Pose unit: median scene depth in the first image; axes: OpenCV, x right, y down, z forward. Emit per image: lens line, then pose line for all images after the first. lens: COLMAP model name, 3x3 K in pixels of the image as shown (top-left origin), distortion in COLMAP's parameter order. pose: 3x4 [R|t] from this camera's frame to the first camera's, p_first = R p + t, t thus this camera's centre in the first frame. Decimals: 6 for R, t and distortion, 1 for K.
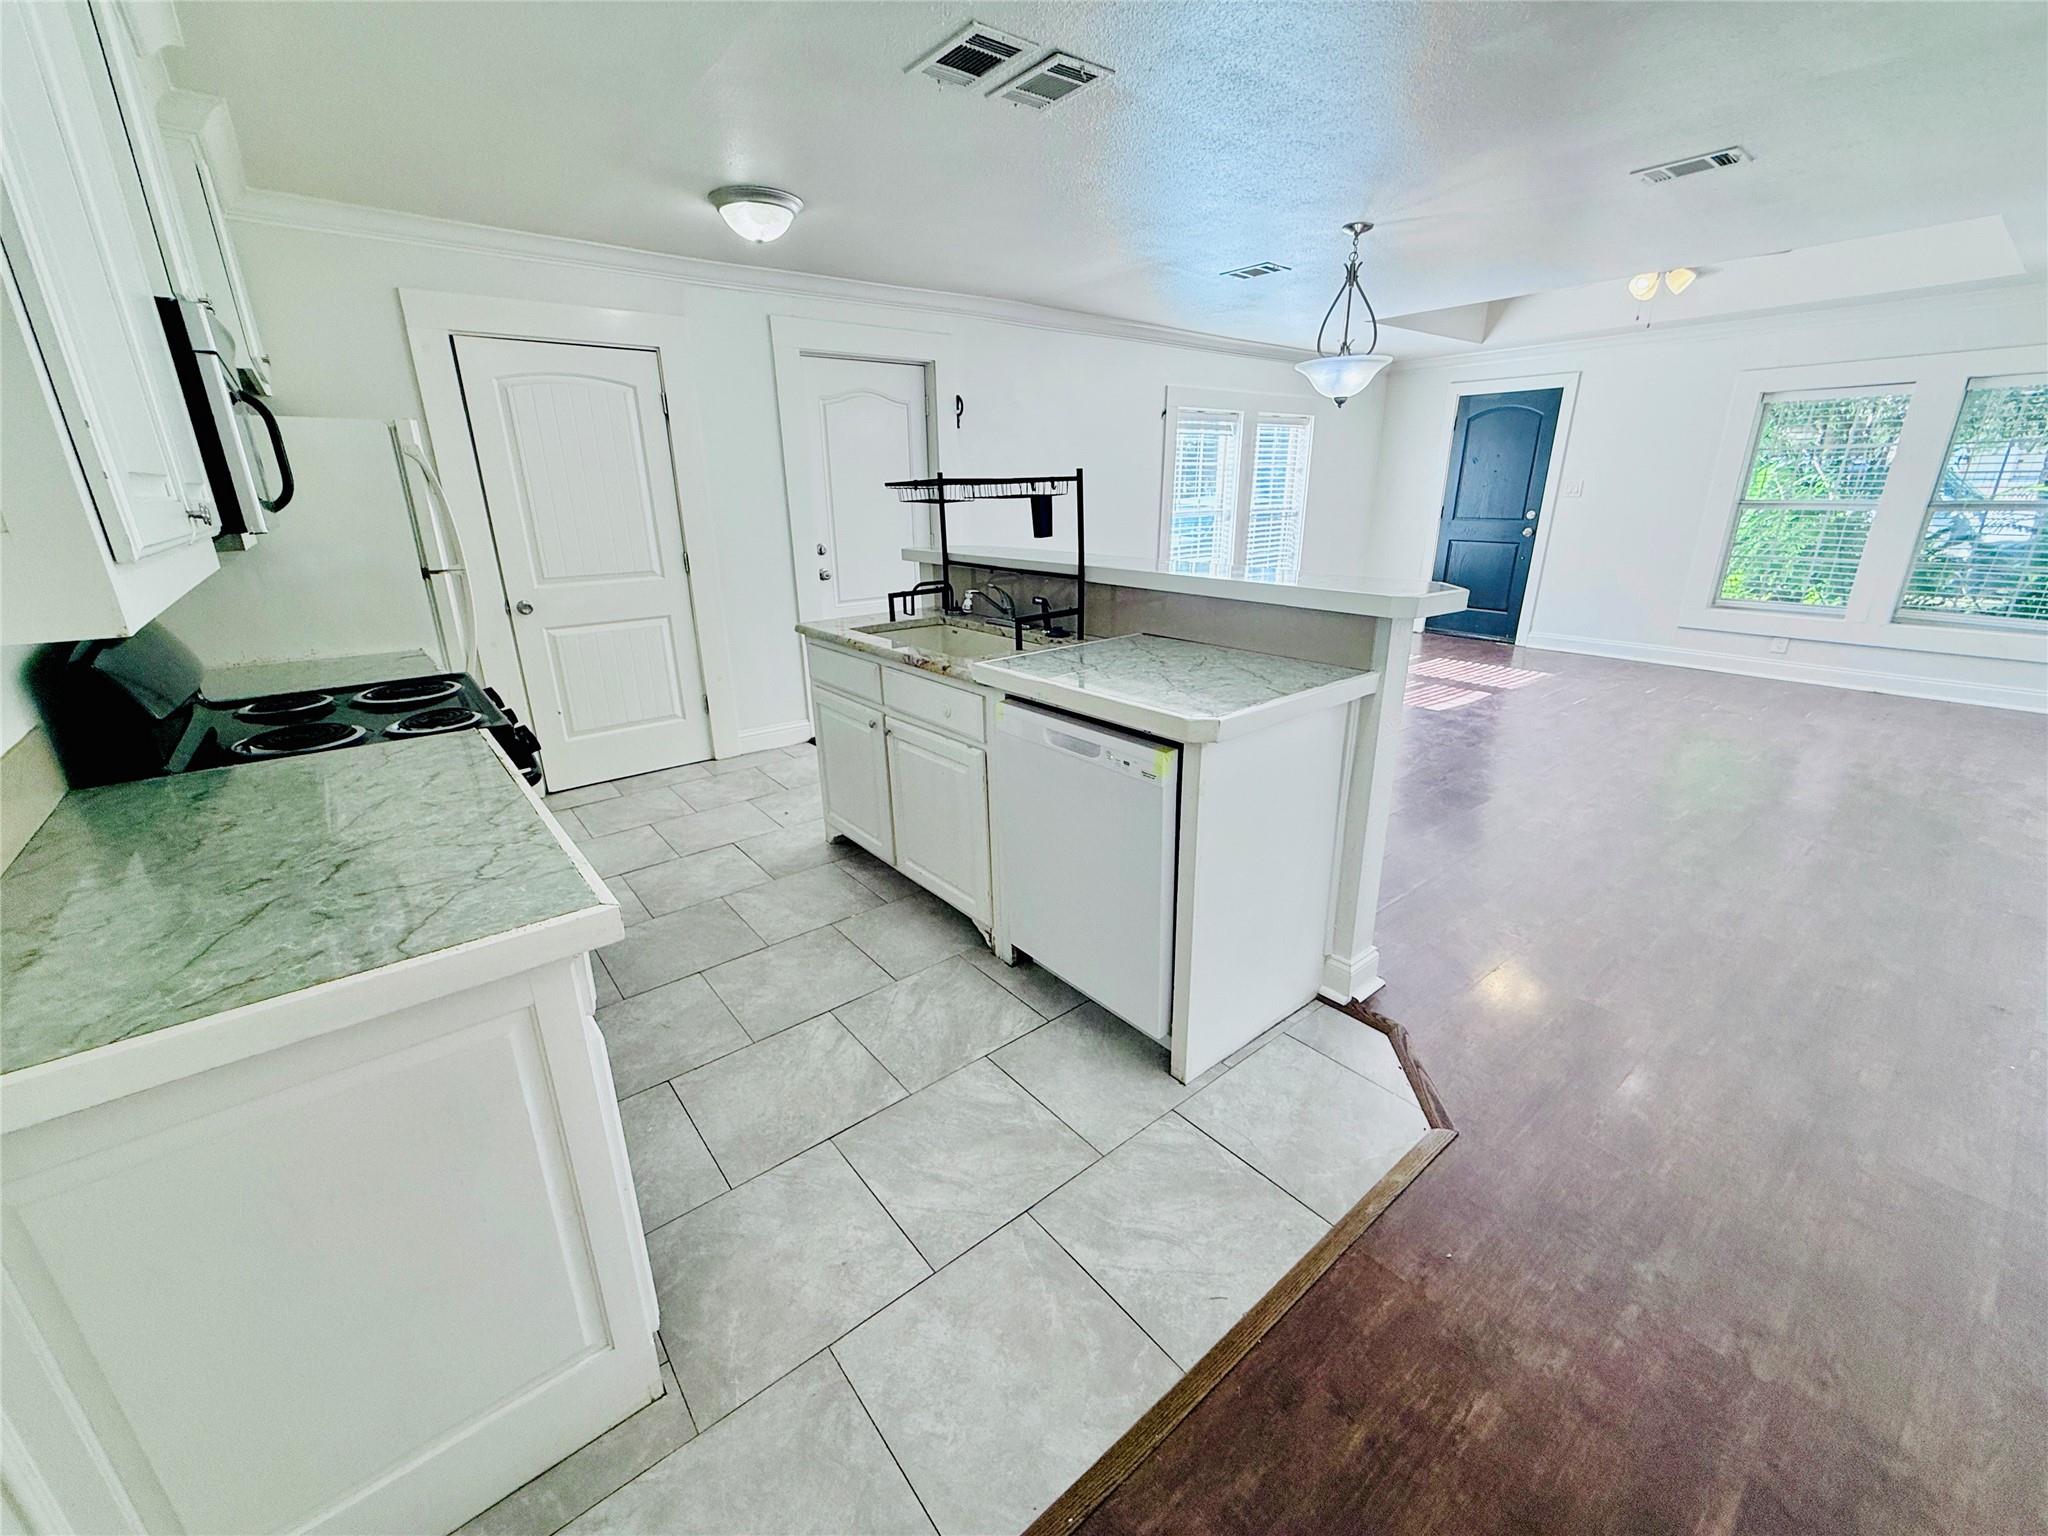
lens RADIAL K [[825.4, 0, 1026.2], [0, 825.4, 764.9], [0, 0, 1]] dist [-0.000246, 0.000355]
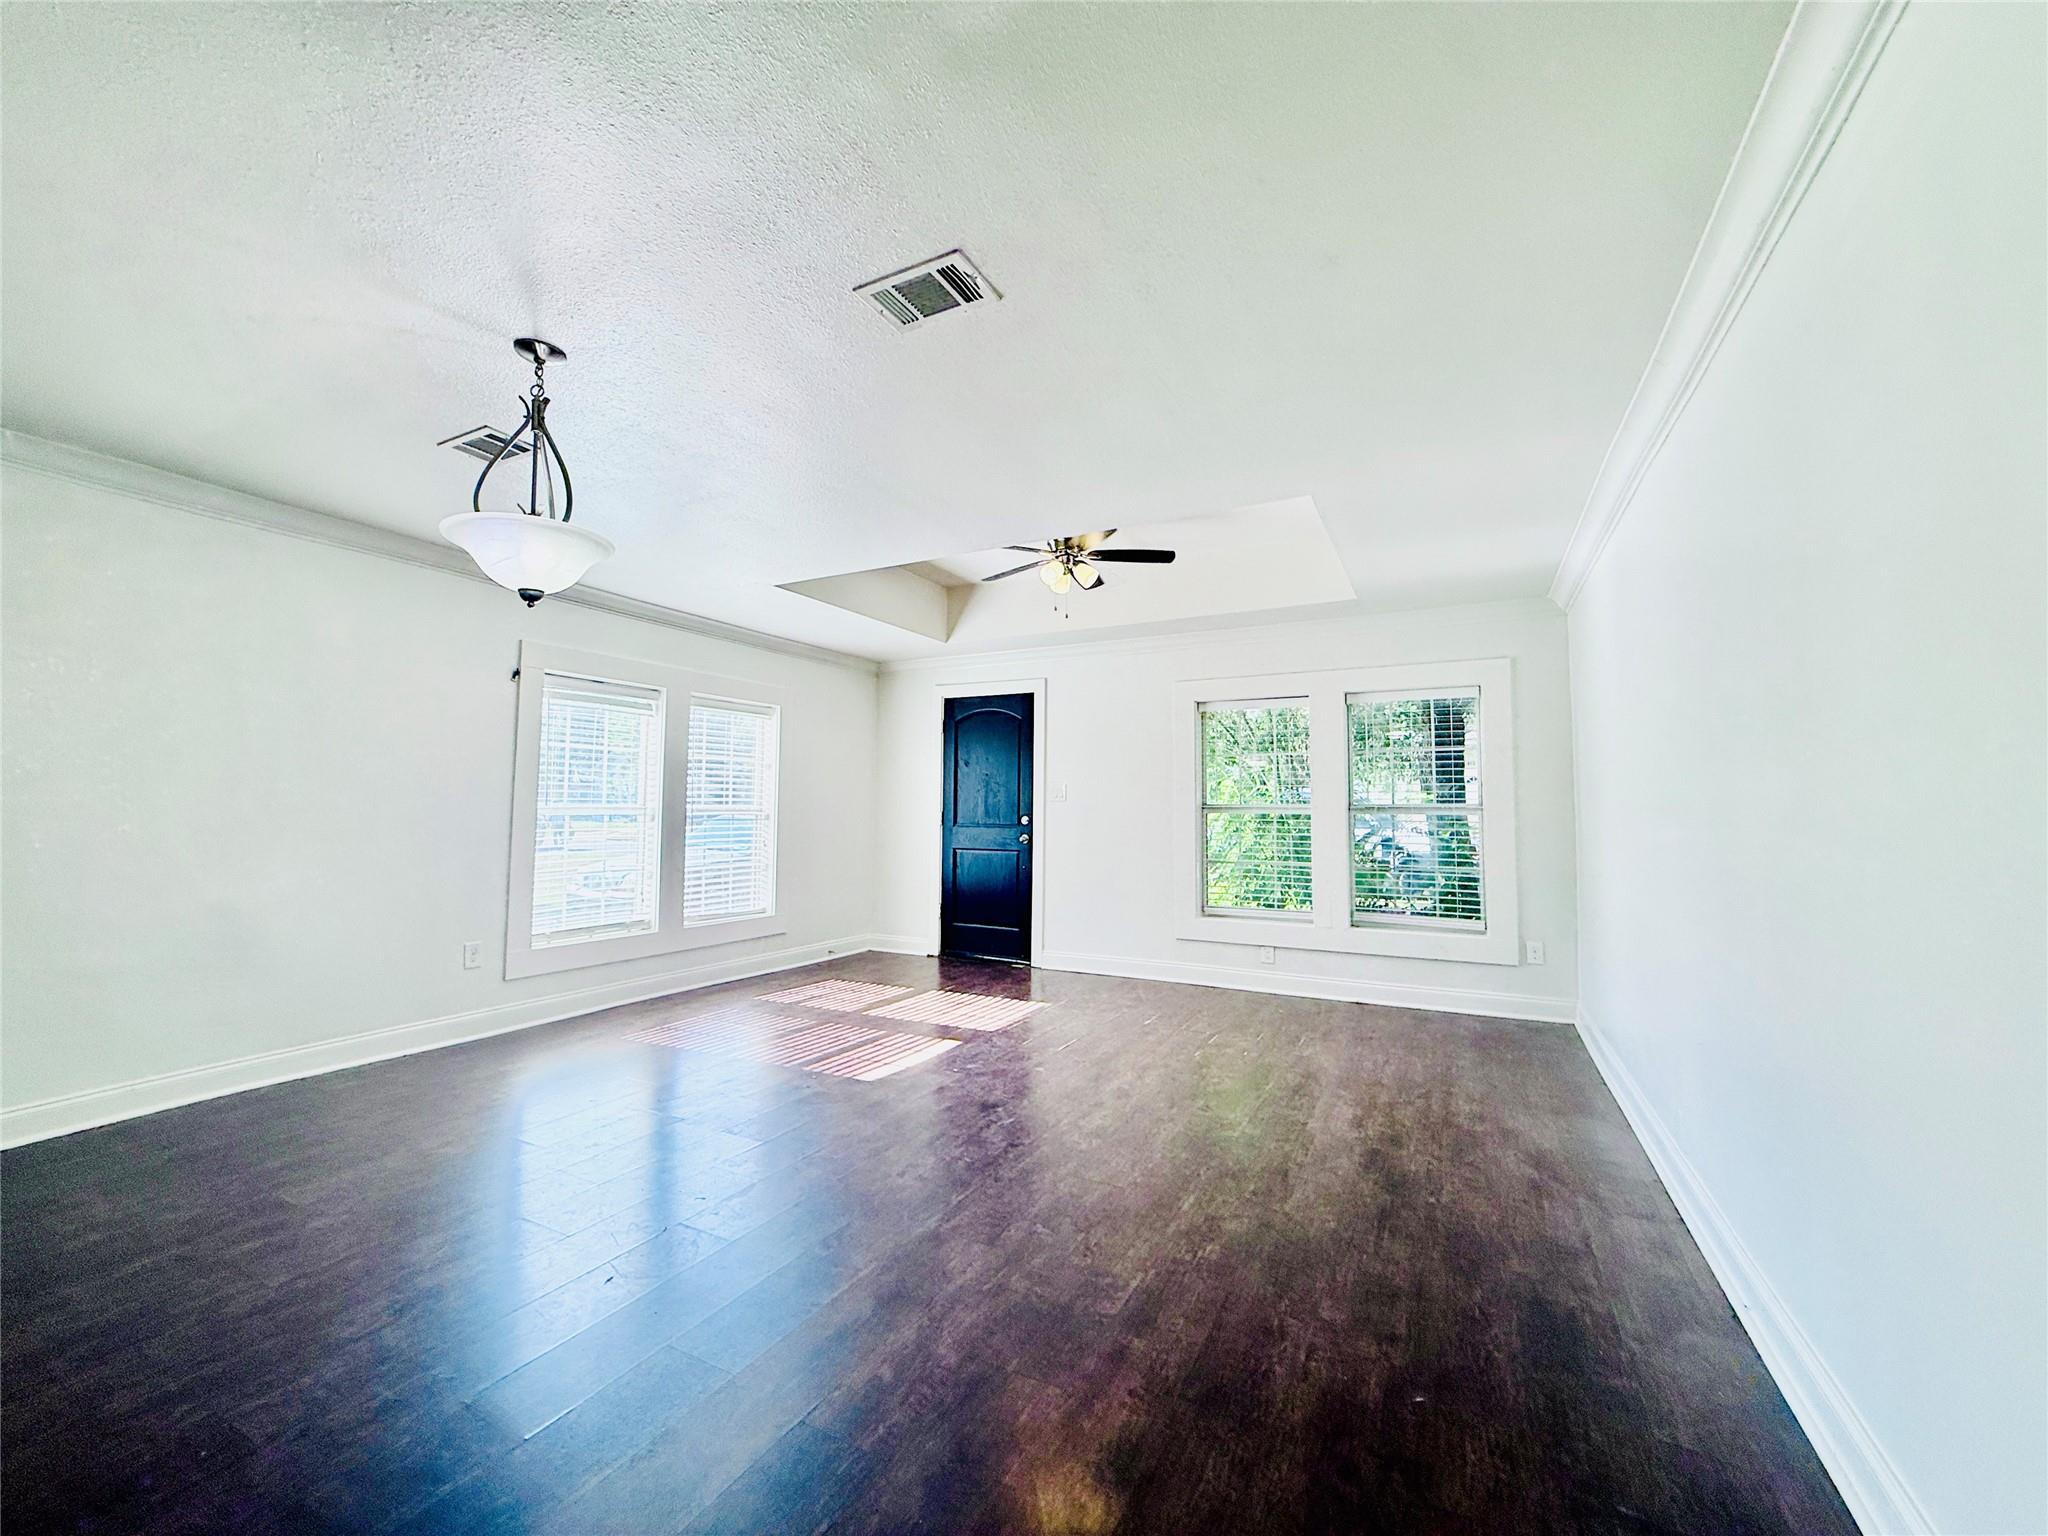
lens RADIAL K [[825.4, 0, 1017.0], [0, 825.4, 763.0], [0, 0, 1]] dist [-0.000246, 0.000355]
pose [[0.918475, 0.040505, 0.393400, 0.258708], [0.110664, 0.928681, -0.353985, -0.044135], [-0.379681, 0.368661, 0.848487, 0.223395]]
